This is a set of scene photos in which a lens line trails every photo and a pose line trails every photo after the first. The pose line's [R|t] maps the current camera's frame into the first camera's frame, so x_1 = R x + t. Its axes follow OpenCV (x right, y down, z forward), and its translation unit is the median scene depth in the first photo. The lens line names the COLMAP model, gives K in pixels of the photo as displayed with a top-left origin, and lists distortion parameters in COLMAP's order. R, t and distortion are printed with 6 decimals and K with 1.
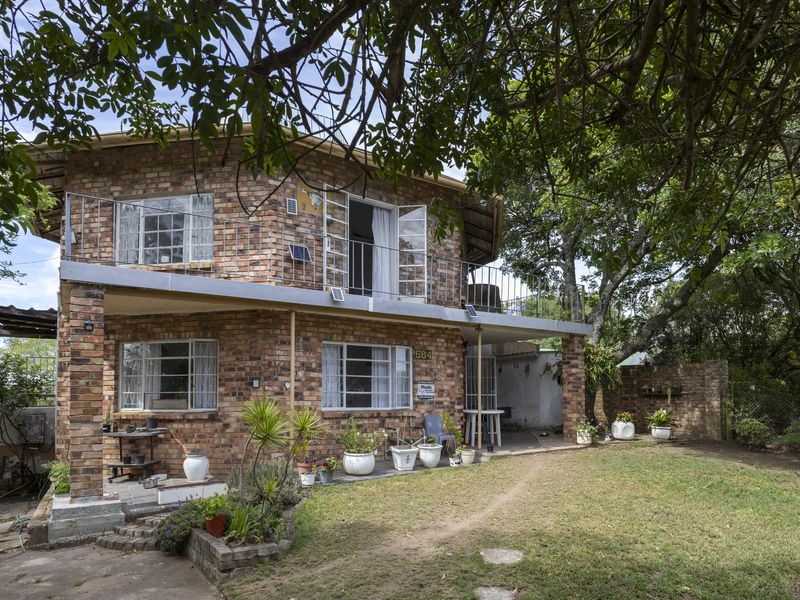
lens RADIAL K [[445.3, 0, 400.0], [0, 445.3, 300.0], [0, 0, 1]] dist [0.000345, 0.000041]
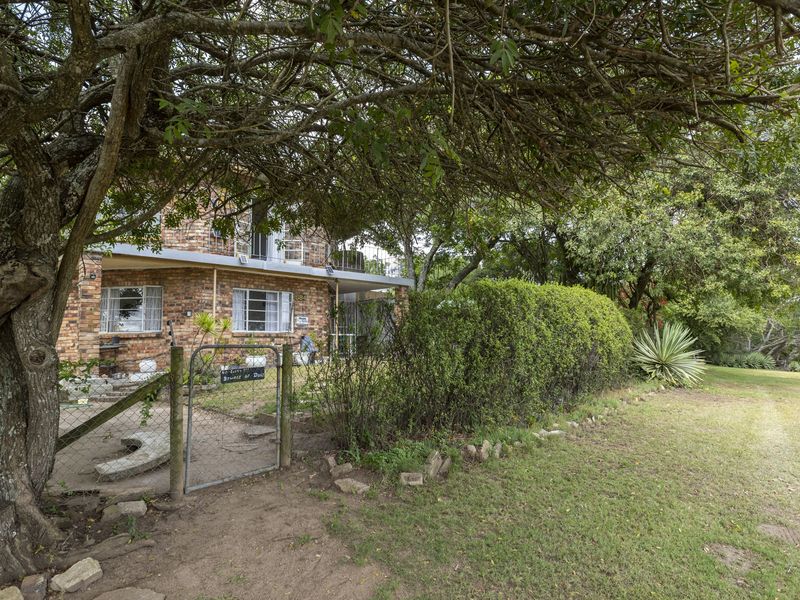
lens RADIAL K [[445.6, 0, 402.0], [0, 445.6, 265.1], [0, 0, 1]] dist [0.002159, 0.000445]
pose [[0.976738, 0.015766, 0.213856, 0.067354], [-0.019627, 0.999680, 0.015942, -0.023580], [-0.213536, -0.019768, 0.976735, -0.634323]]
